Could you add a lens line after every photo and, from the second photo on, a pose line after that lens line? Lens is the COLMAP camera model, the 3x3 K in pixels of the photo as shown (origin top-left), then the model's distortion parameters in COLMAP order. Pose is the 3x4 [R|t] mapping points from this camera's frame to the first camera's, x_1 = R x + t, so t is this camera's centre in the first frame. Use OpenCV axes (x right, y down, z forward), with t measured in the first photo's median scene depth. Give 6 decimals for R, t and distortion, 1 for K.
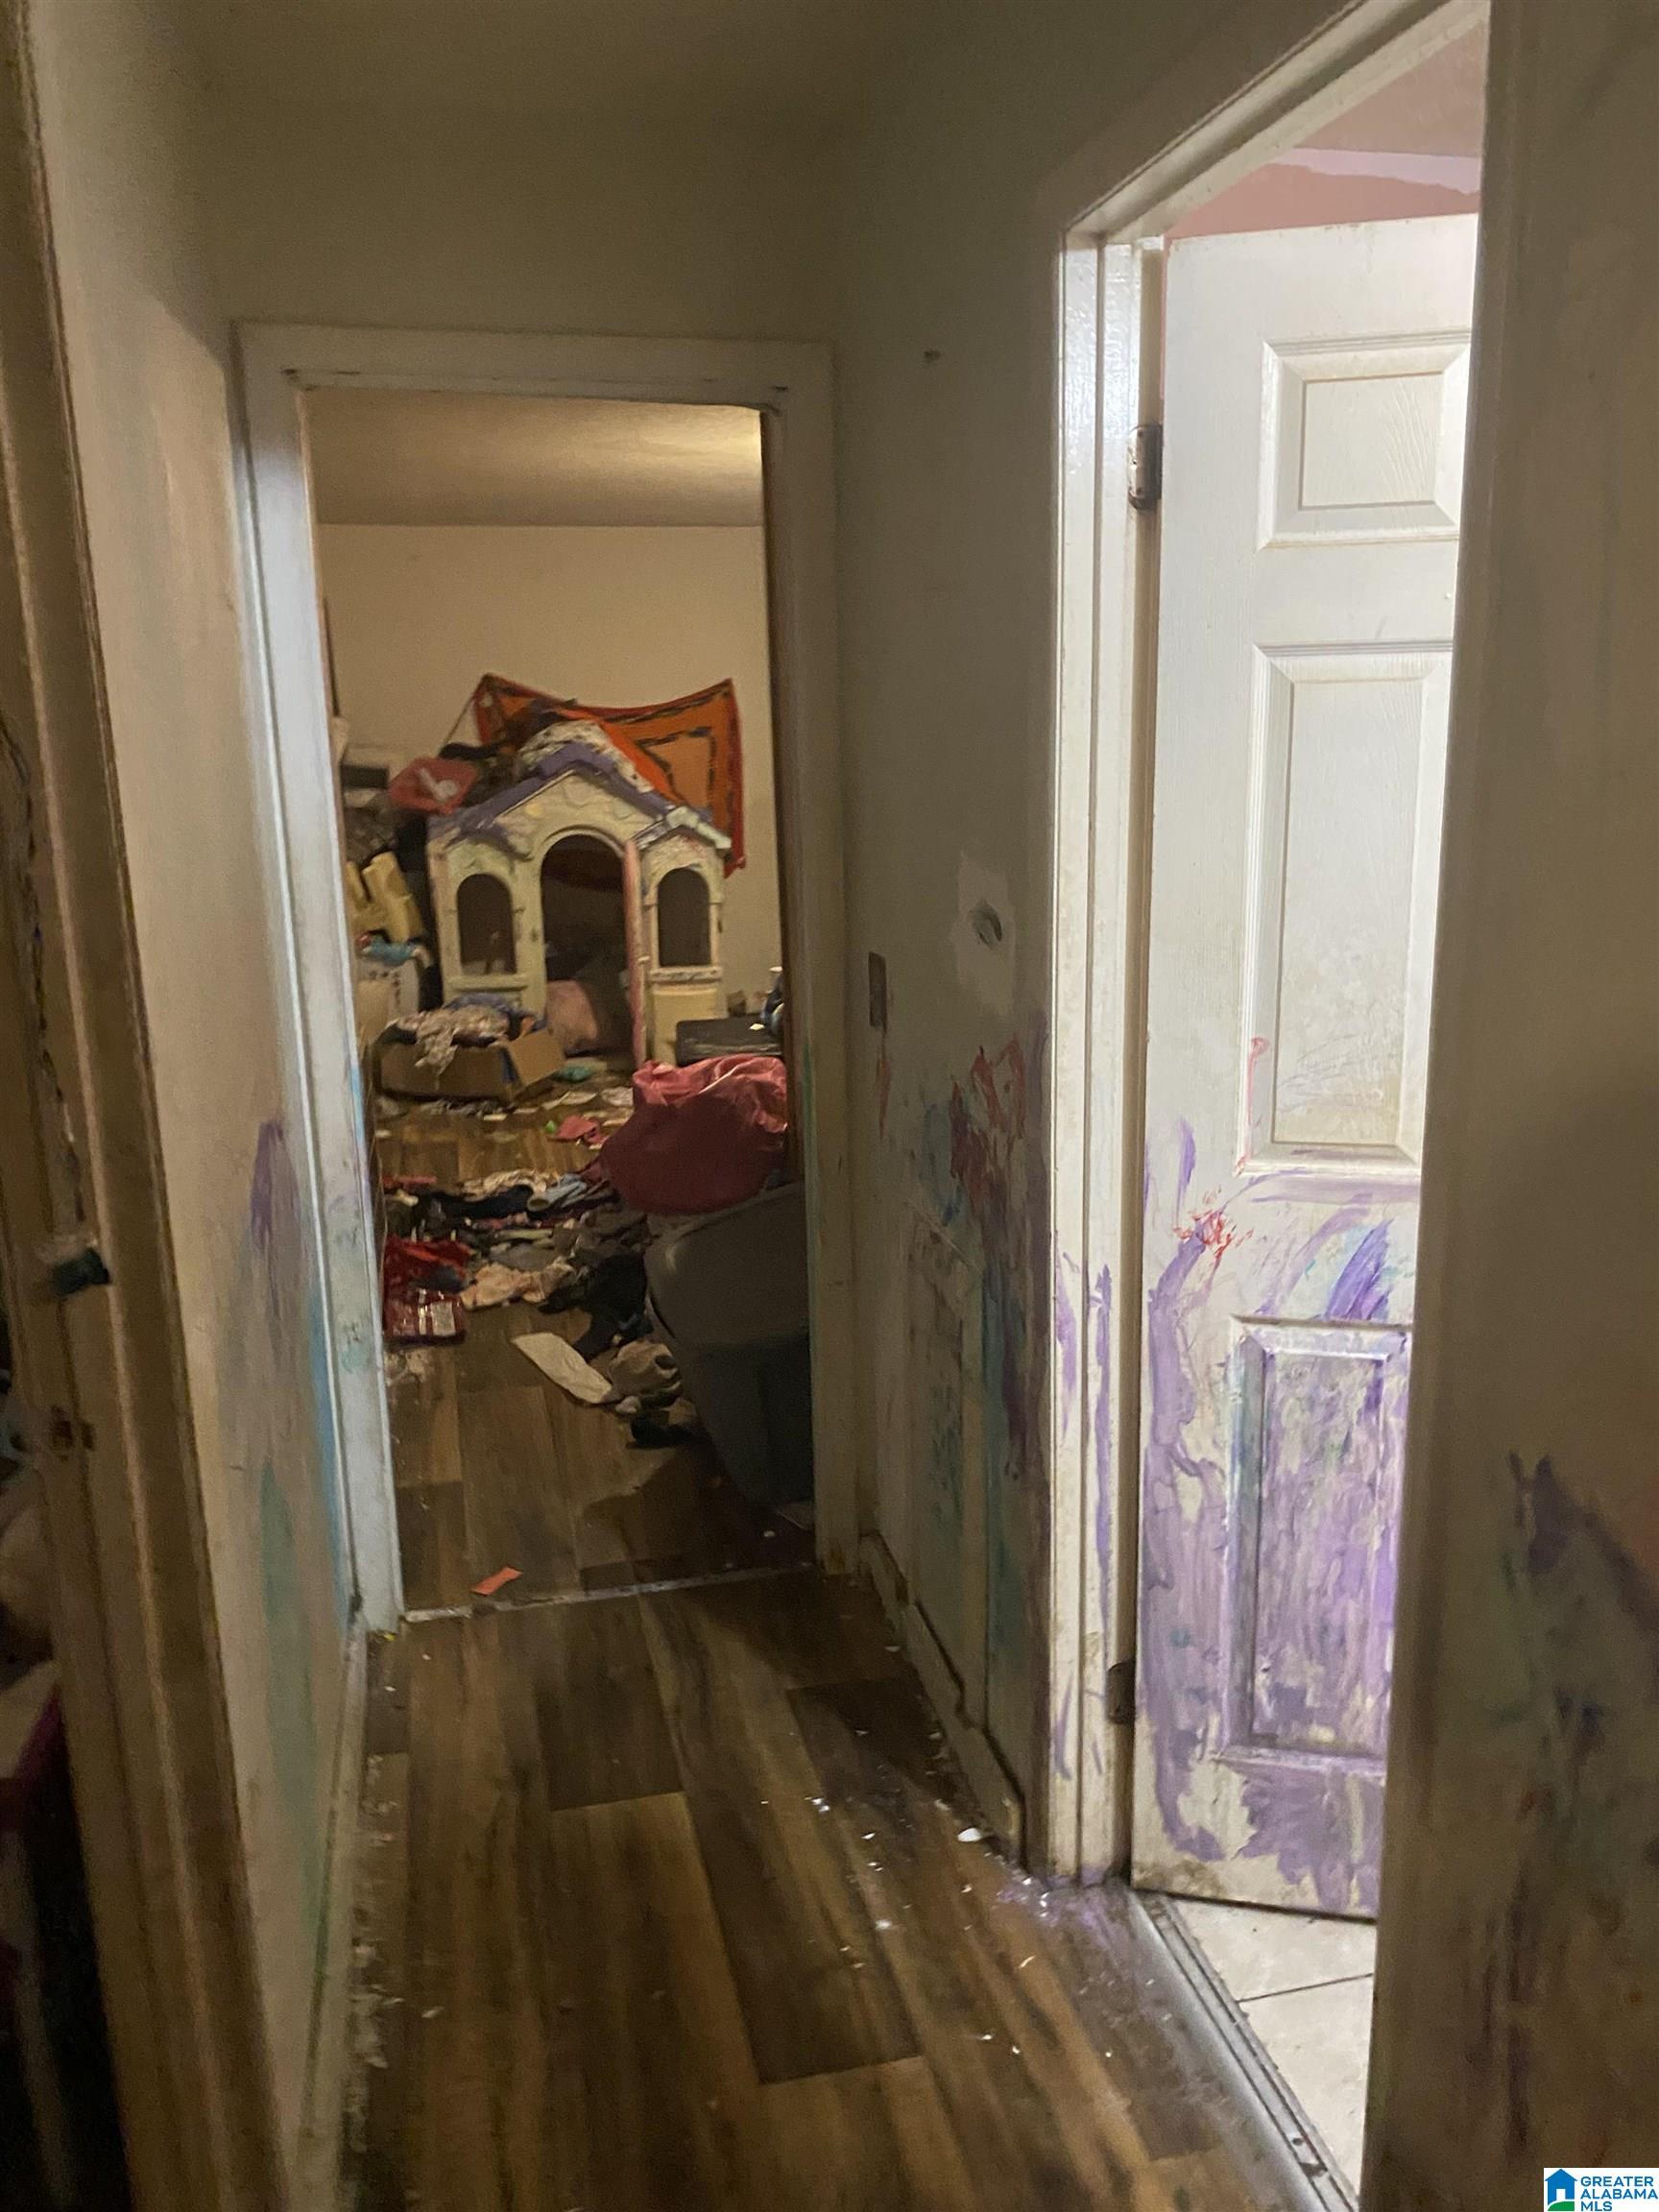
lens RADIAL K [[1703.0, 0, 807.9], [0, 1703.0, 1101.4], [0, 0, 1]] dist [0.015221, -0.018131]
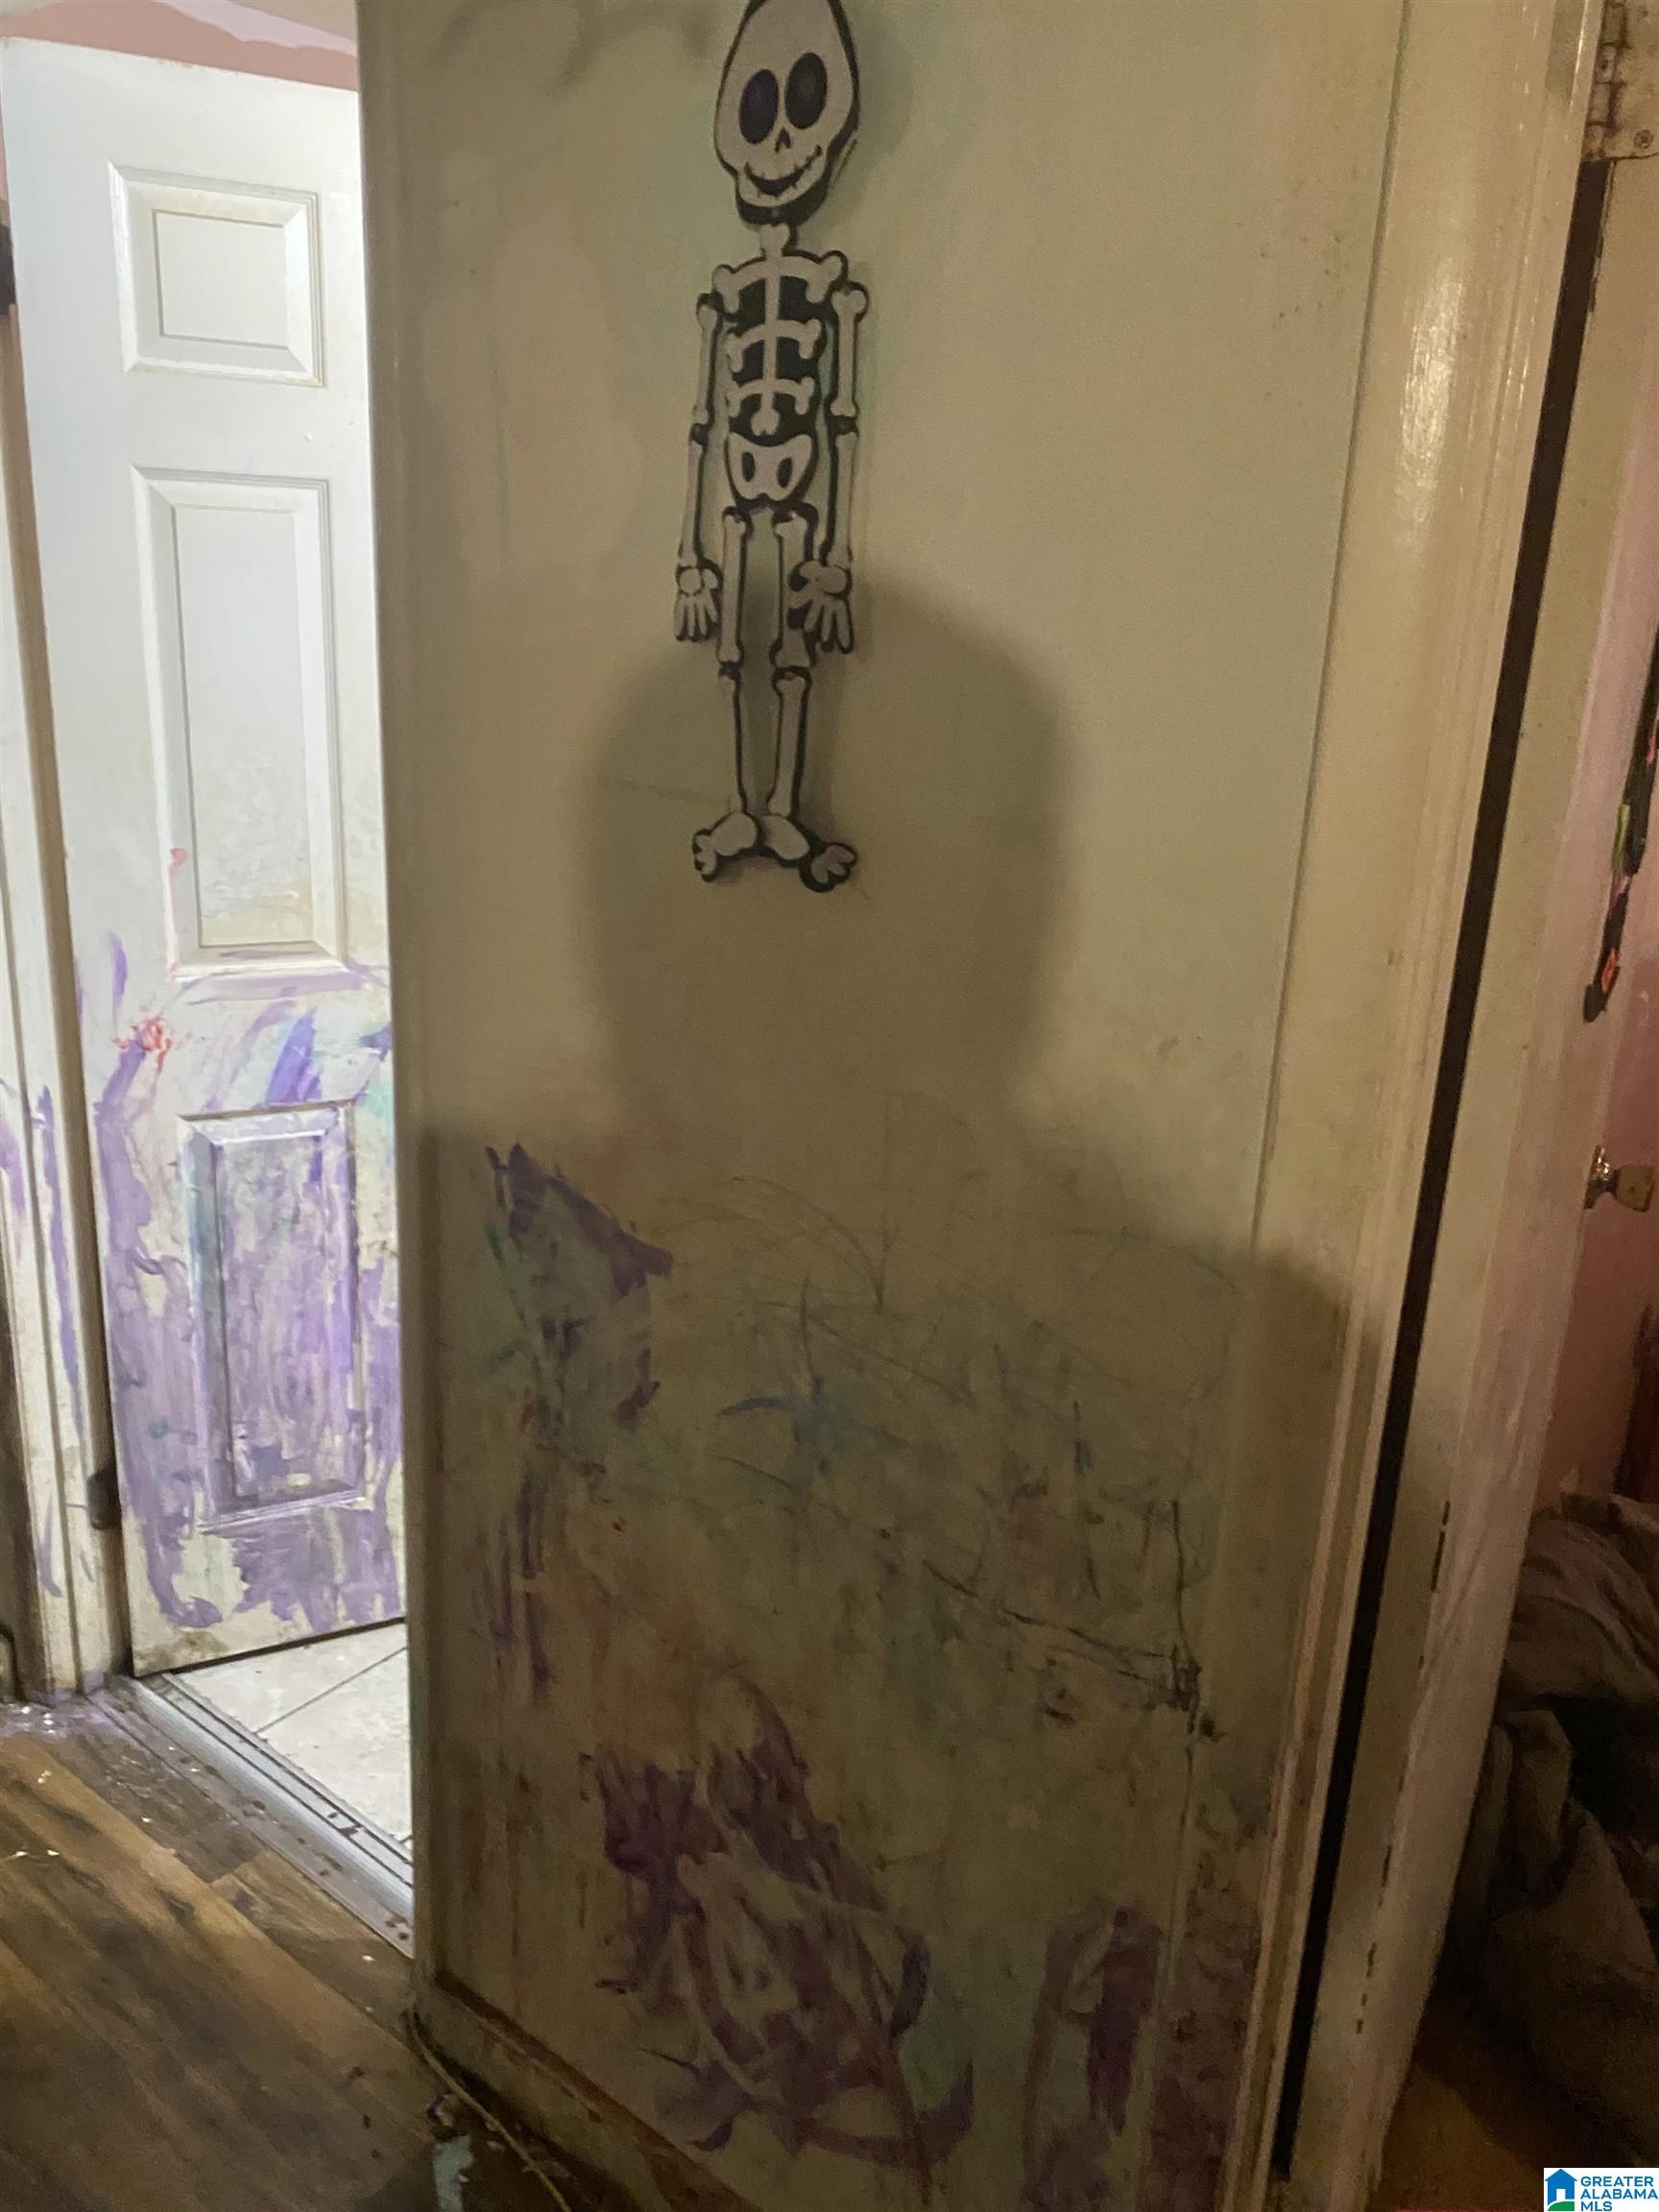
lens RADIAL K [[1703.0, 0, 834.1], [0, 1703.0, 1081.9], [0, 0, 1]] dist [0.015221, -0.018131]
pose [[0.768991, -0.130268, 0.625846, -0.097241], [0.080958, 0.990980, 0.106794, 0.024369], [-0.634113, -0.031456, 0.772601, -0.074474]]
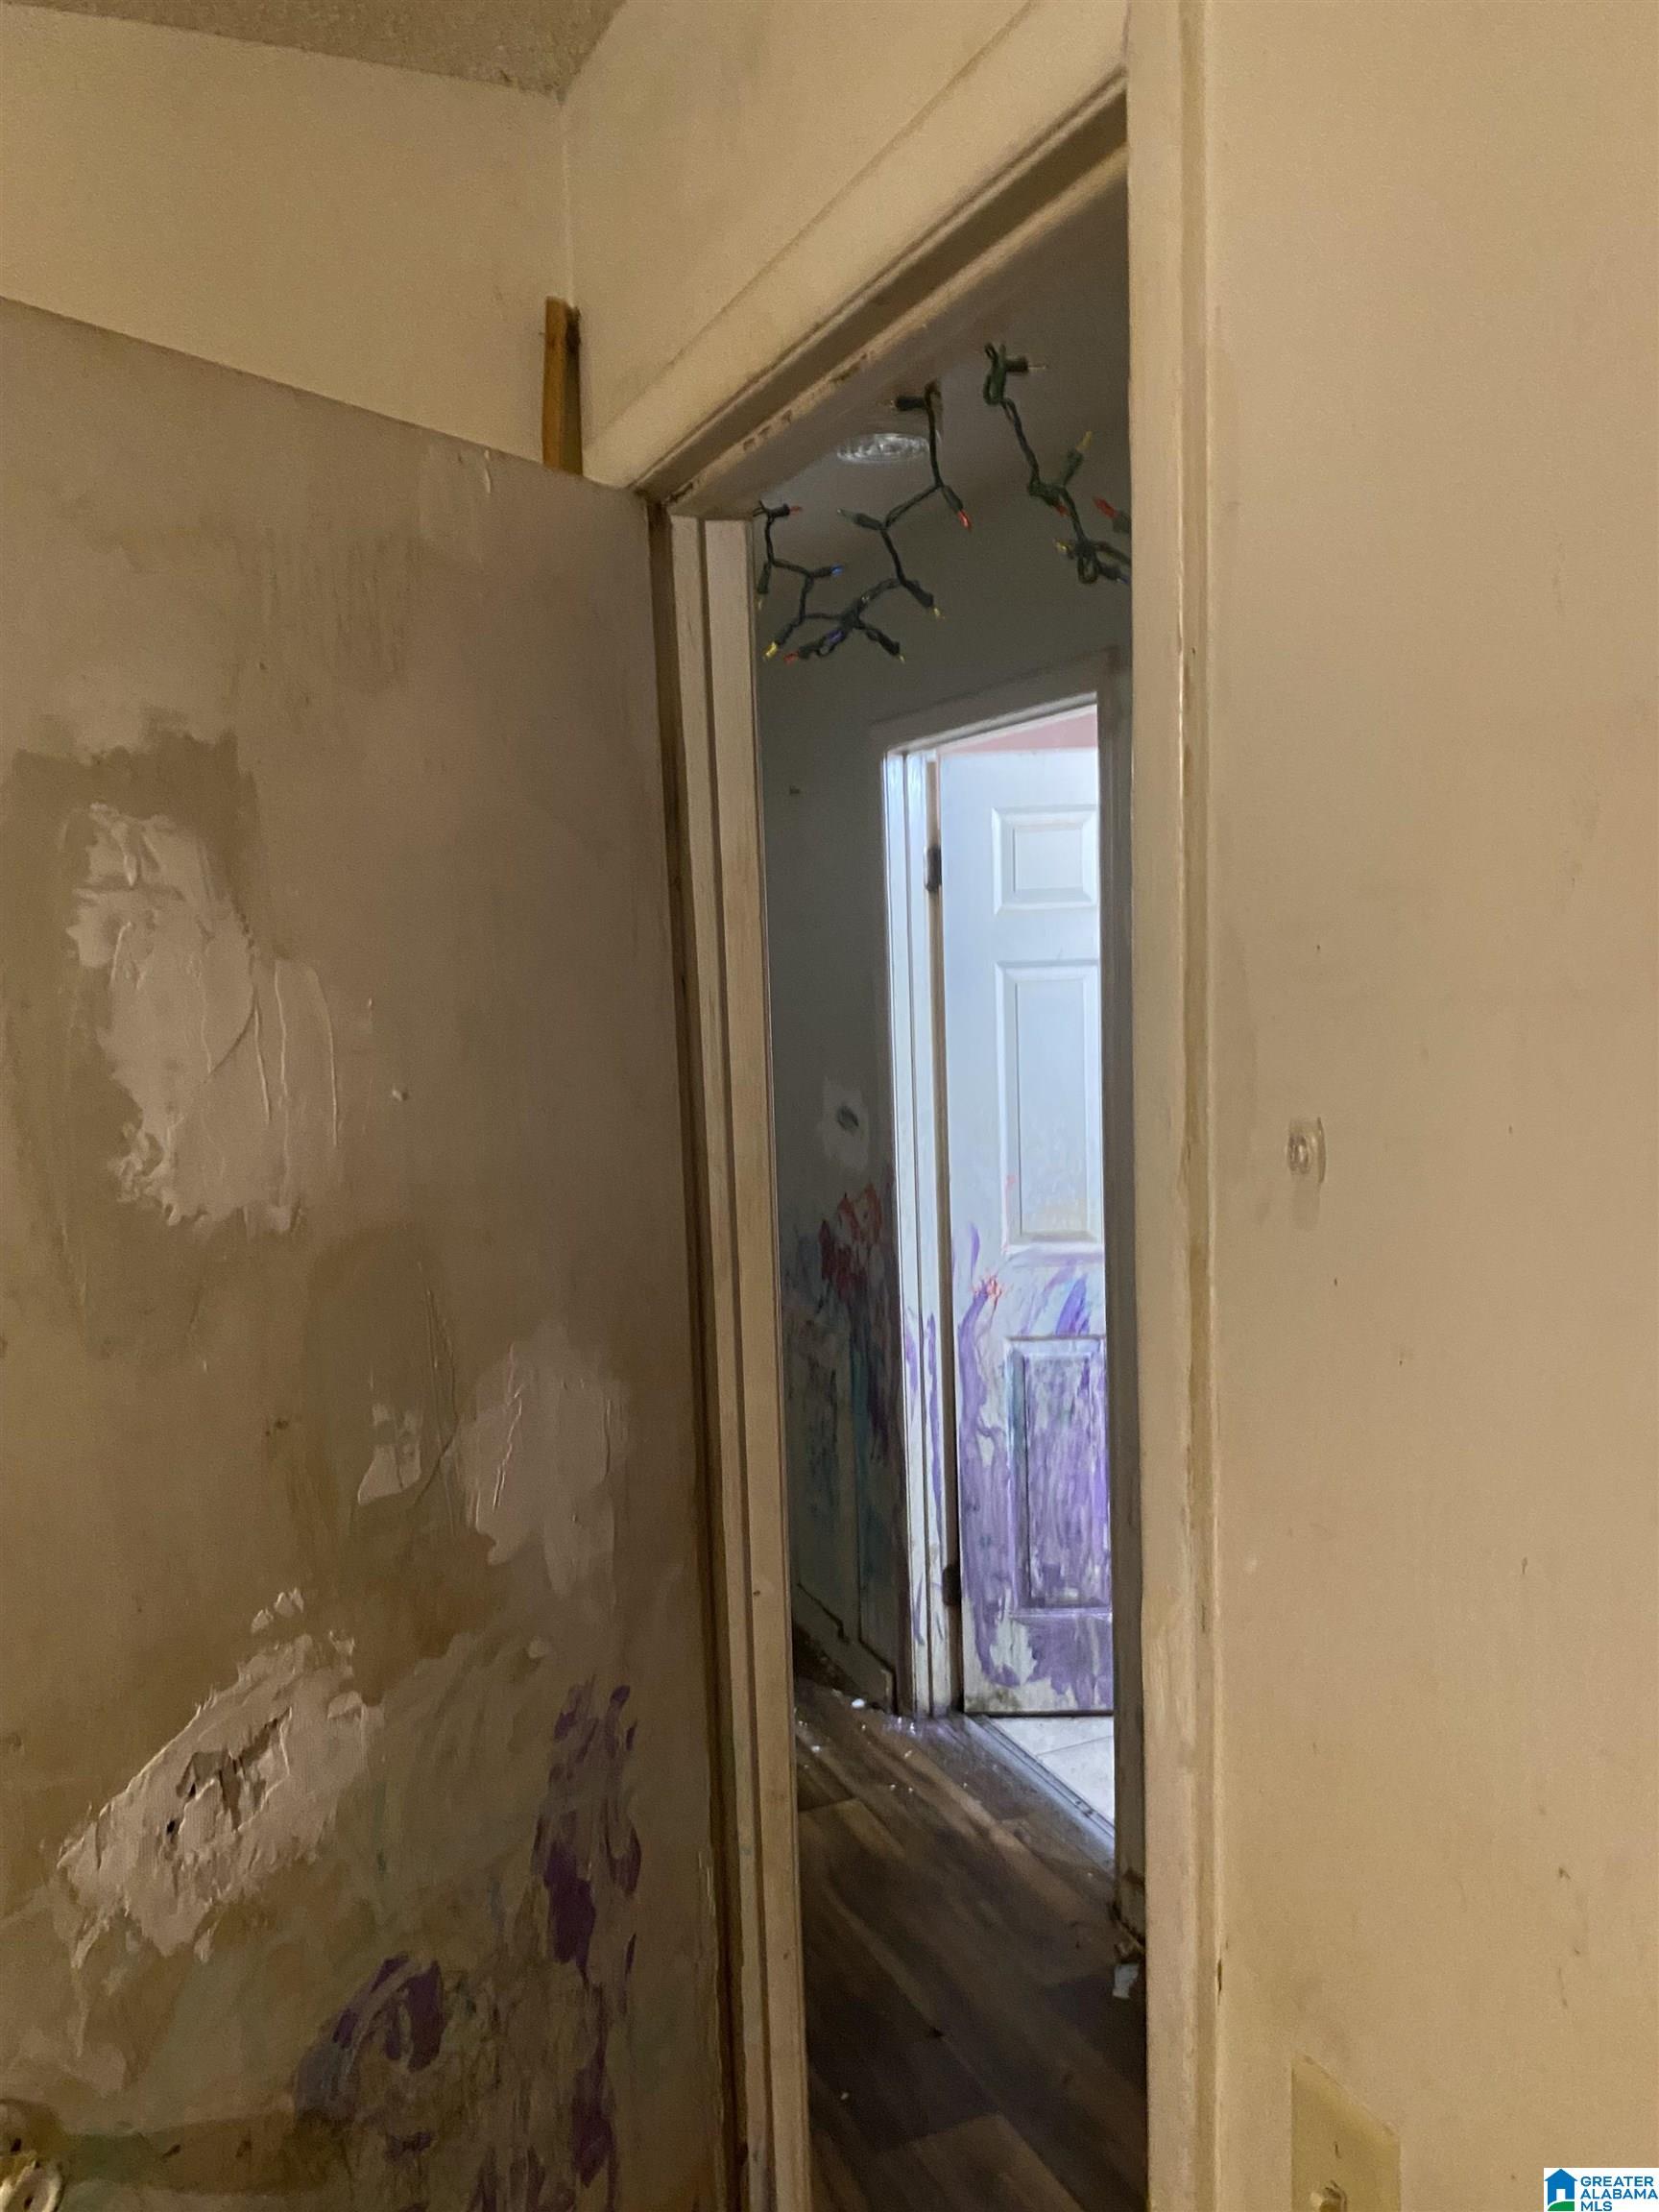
lens RADIAL K [[1703.0, 0, 843.2], [0, 1703.0, 1097.2], [0, 0, 1]] dist [0.015221, -0.018131]
pose [[0.978138, -0.028679, 0.205970, -0.259160], [0.057073, 0.989436, -0.133265, 0.104518], [-0.199972, 0.142107, 0.969441, -0.675082]]
